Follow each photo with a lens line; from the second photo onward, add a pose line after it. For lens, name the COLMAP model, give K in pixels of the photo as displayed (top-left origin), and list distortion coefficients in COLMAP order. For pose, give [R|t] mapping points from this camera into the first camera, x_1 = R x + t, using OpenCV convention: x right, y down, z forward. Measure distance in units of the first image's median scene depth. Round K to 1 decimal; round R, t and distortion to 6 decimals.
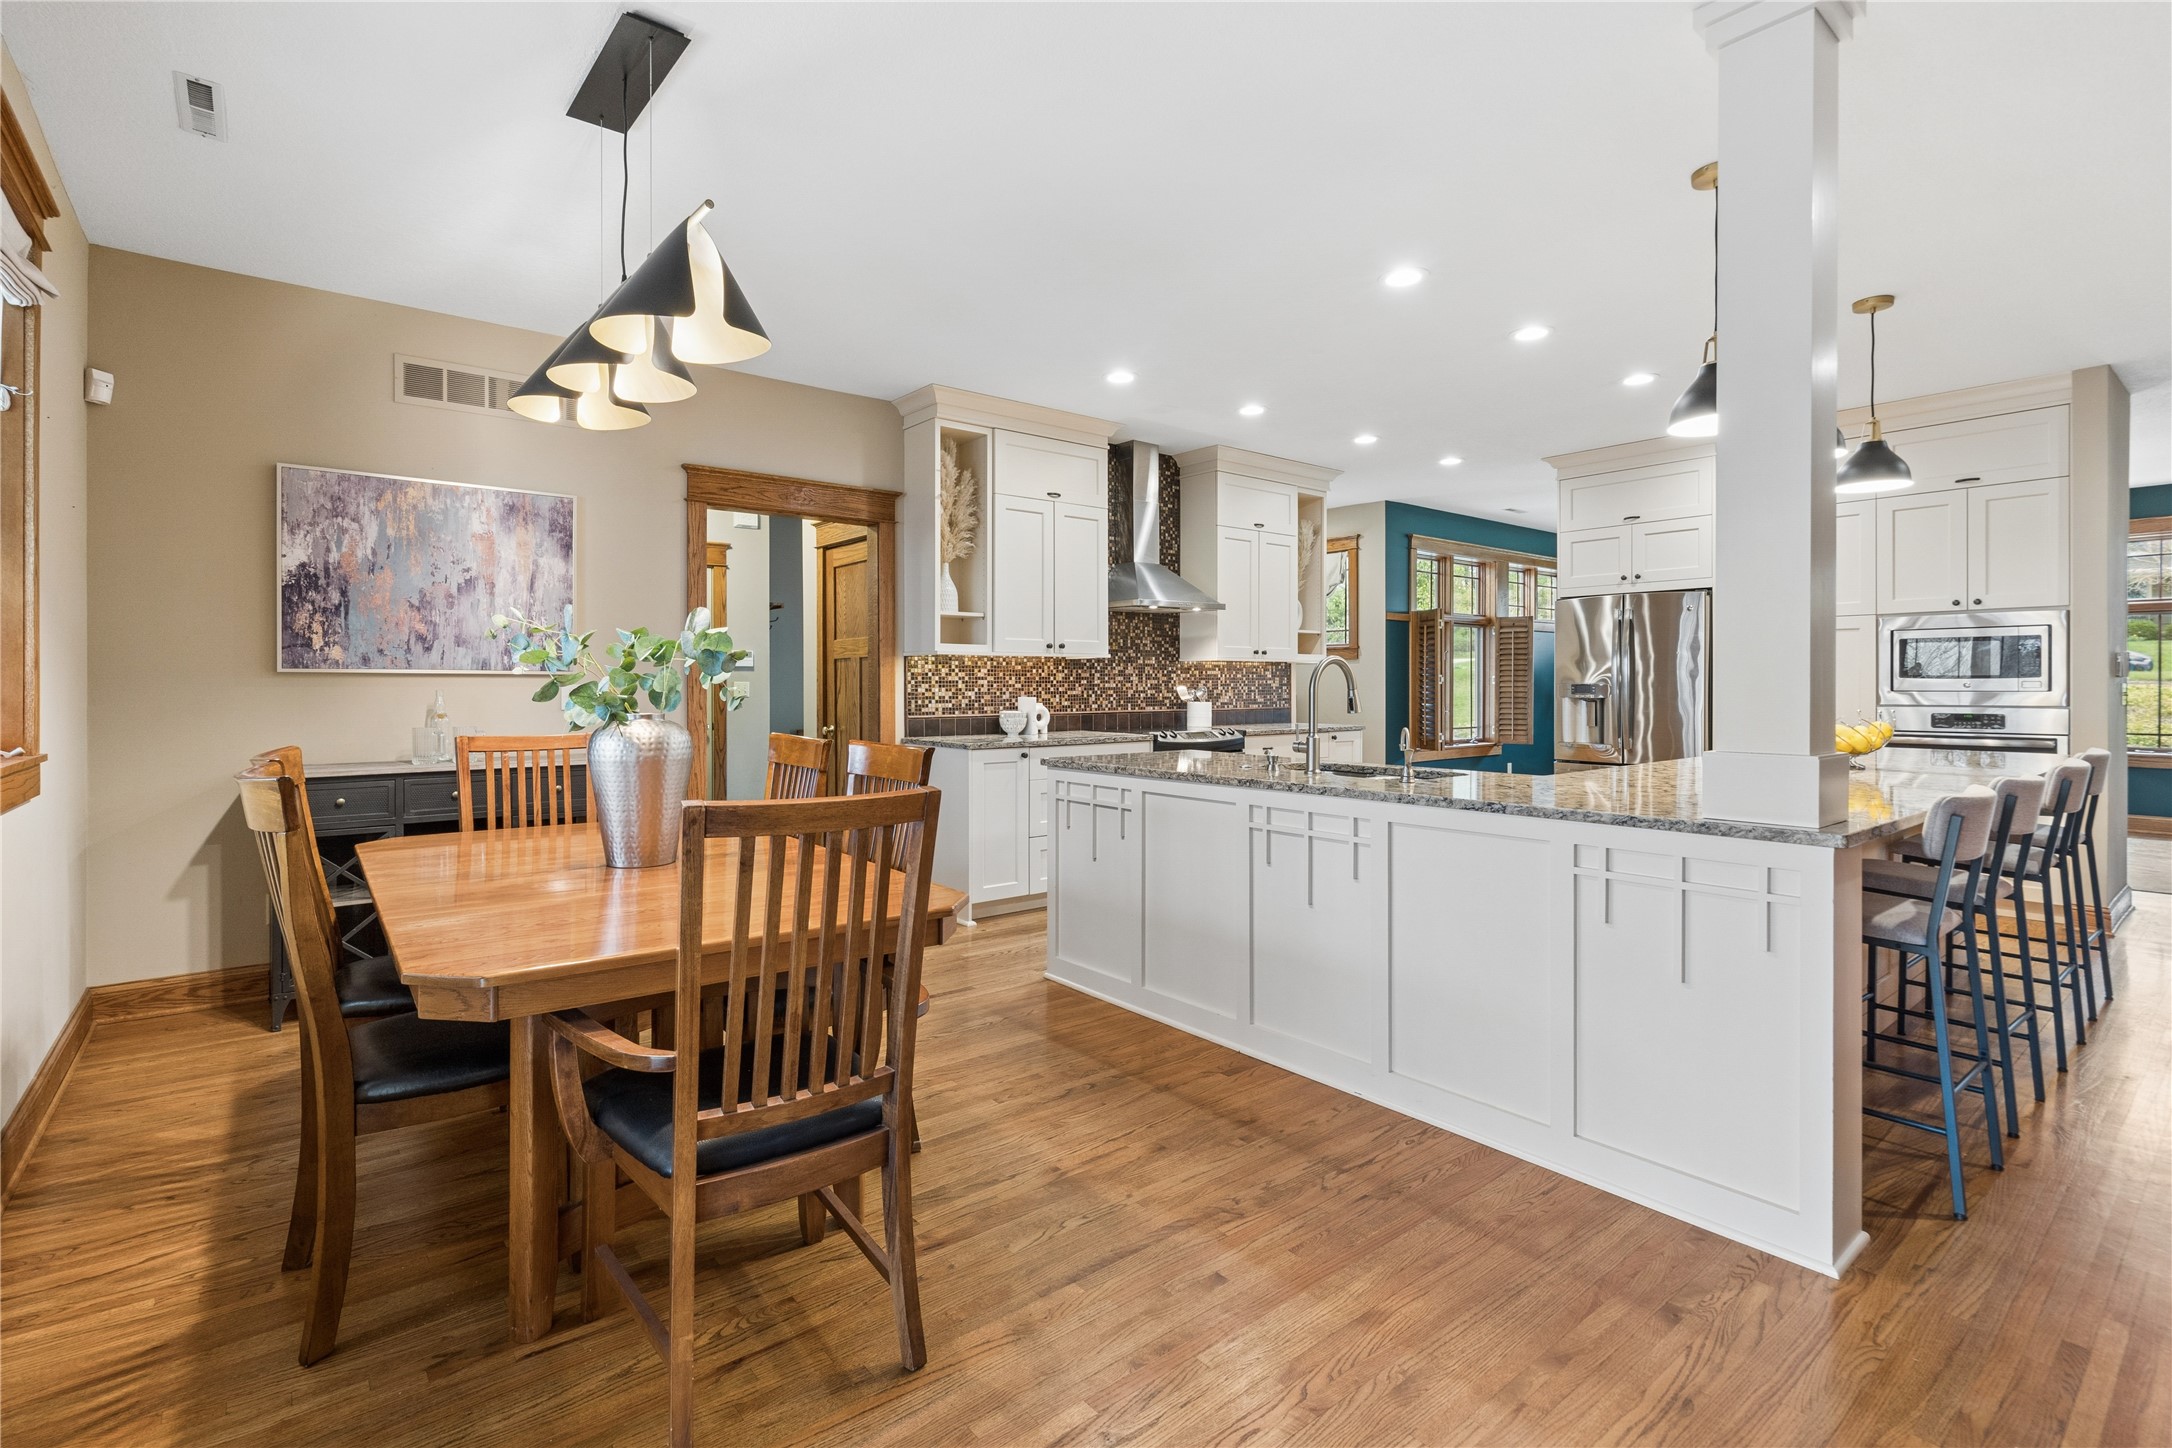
lens RADIAL K [[999.1, 0, 1063.1], [0, 999.1, 678.3], [0, 0, 1]] dist [-0.000524, 0.000643]
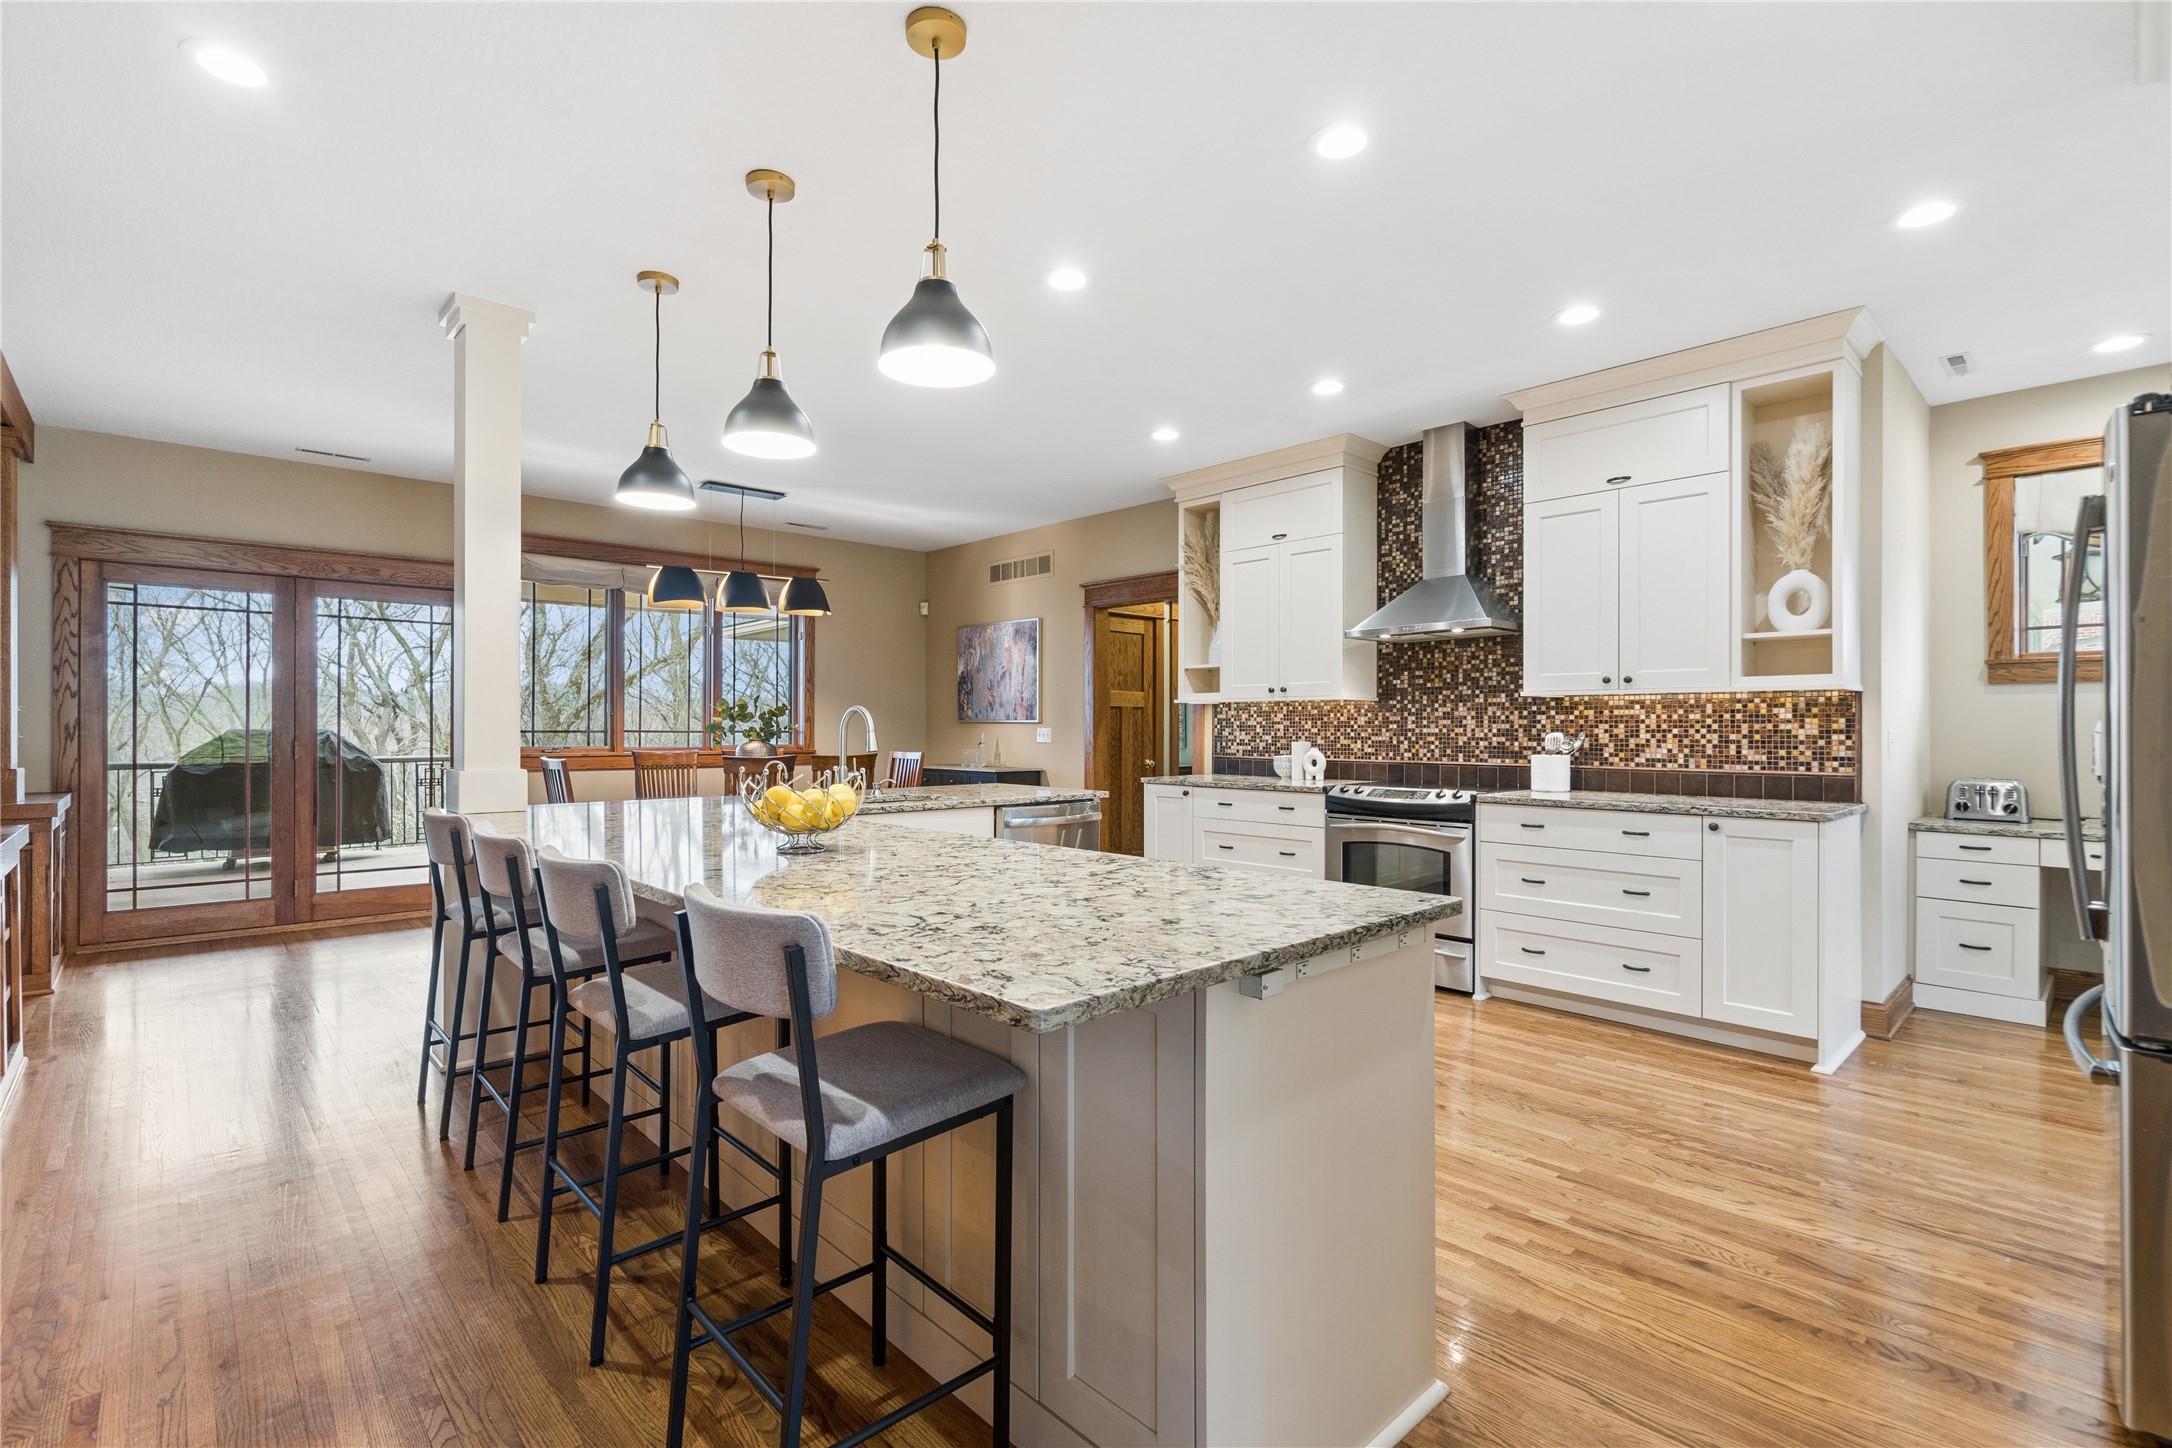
lens RADIAL K [[999.1, 0, 1080.4], [0, 999.1, 719.2], [0, 0, 1]] dist [-0.000524, 0.000643]
pose [[0.082450, -0.006027, -0.996577, 0.952088], [0.004297, 0.999975, -0.005692, 0.001228], [0.996586, -0.003813, 0.082473, 0.718947]]
